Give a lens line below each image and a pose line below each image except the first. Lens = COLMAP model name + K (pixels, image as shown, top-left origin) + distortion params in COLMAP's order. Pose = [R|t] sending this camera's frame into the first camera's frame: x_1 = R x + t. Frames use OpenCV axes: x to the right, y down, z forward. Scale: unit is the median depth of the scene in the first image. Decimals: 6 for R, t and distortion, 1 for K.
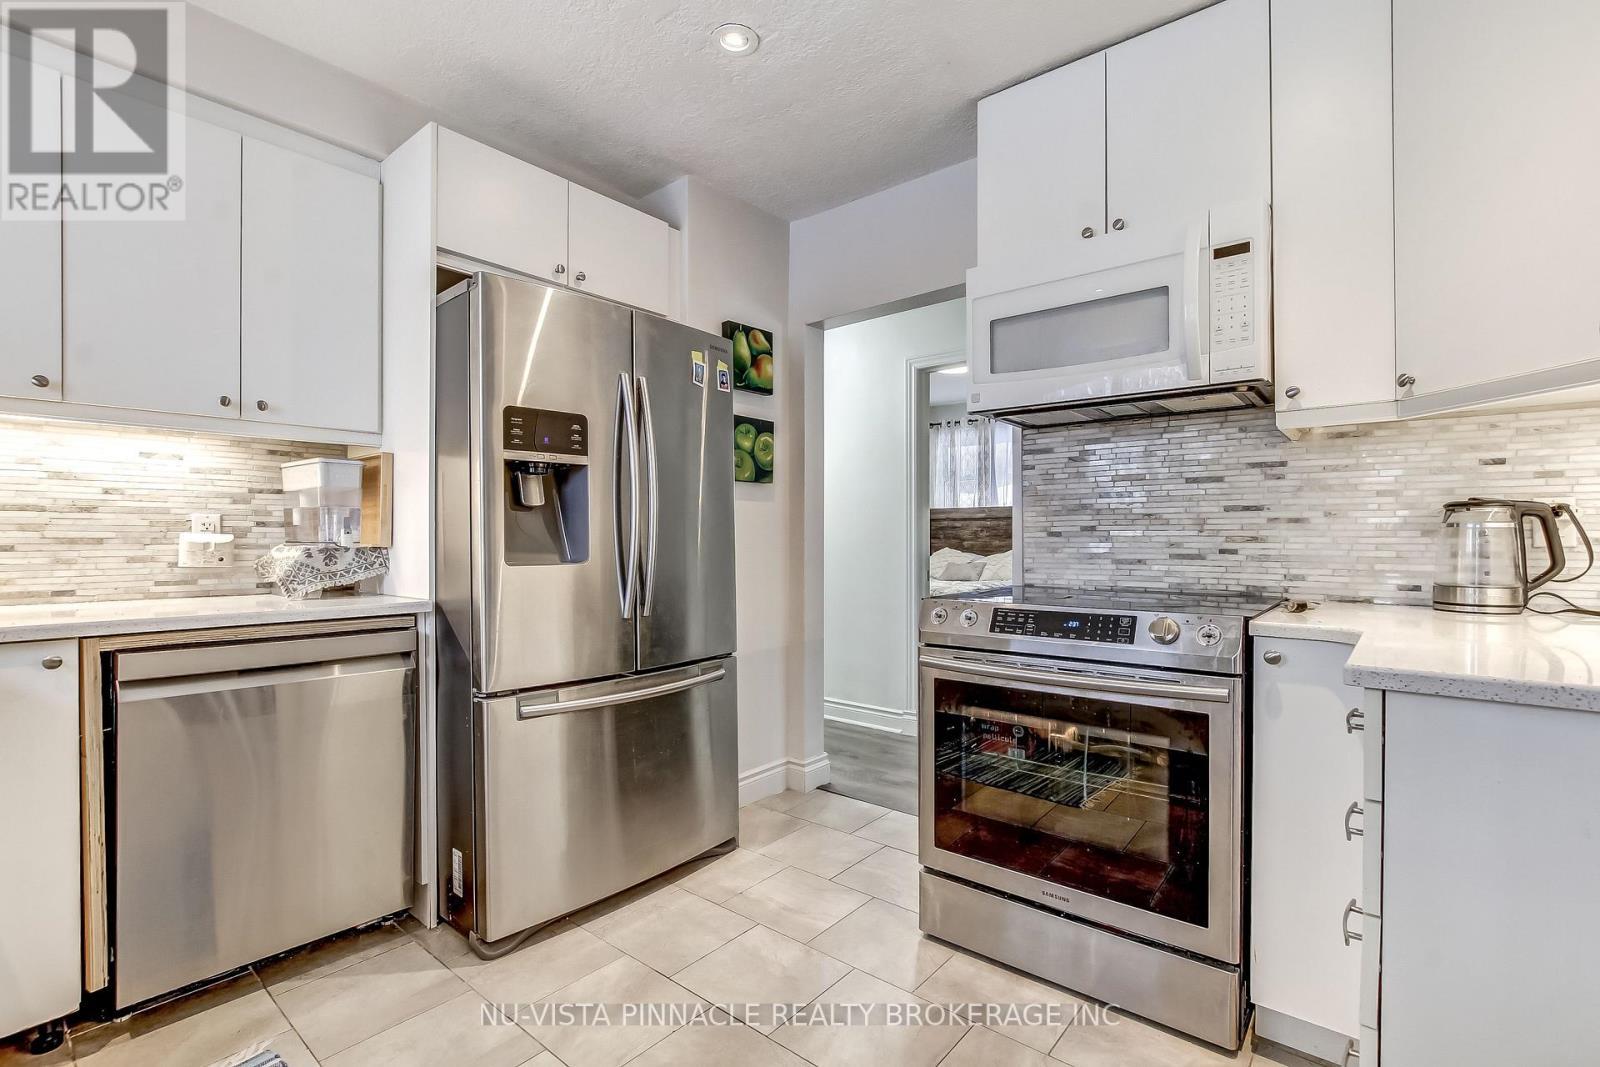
lens RADIAL K [[731.2, 0, 797.0], [0, 731.2, 538.5], [0, 0, 1]] dist [-0.000543, 0.000050]
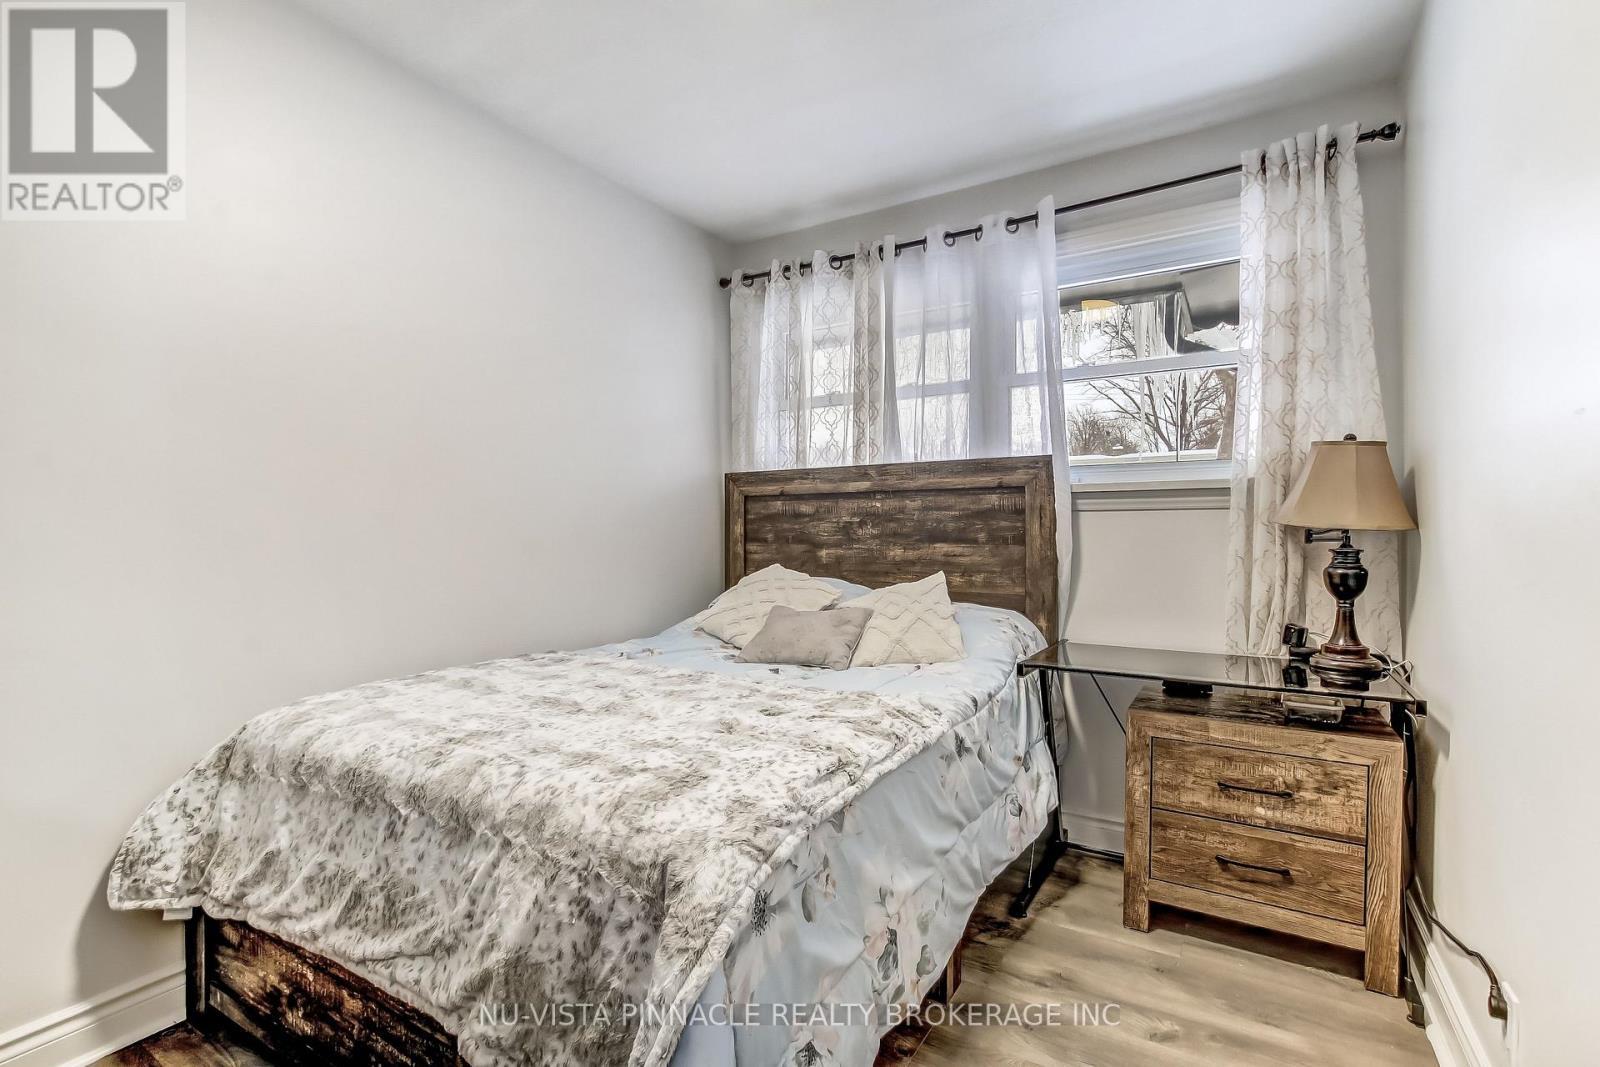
lens RADIAL K [[731.2, 0, 797.0], [0, 731.2, 538.5], [0, 0, 1]] dist [-0.000543, 0.000050]
pose [[0.989077, 0.001281, 0.147392, 0.155384], [-0.000686, 0.999991, -0.004086, -0.000233], [-0.147396, 0.003941, 0.989070, 0.596411]]
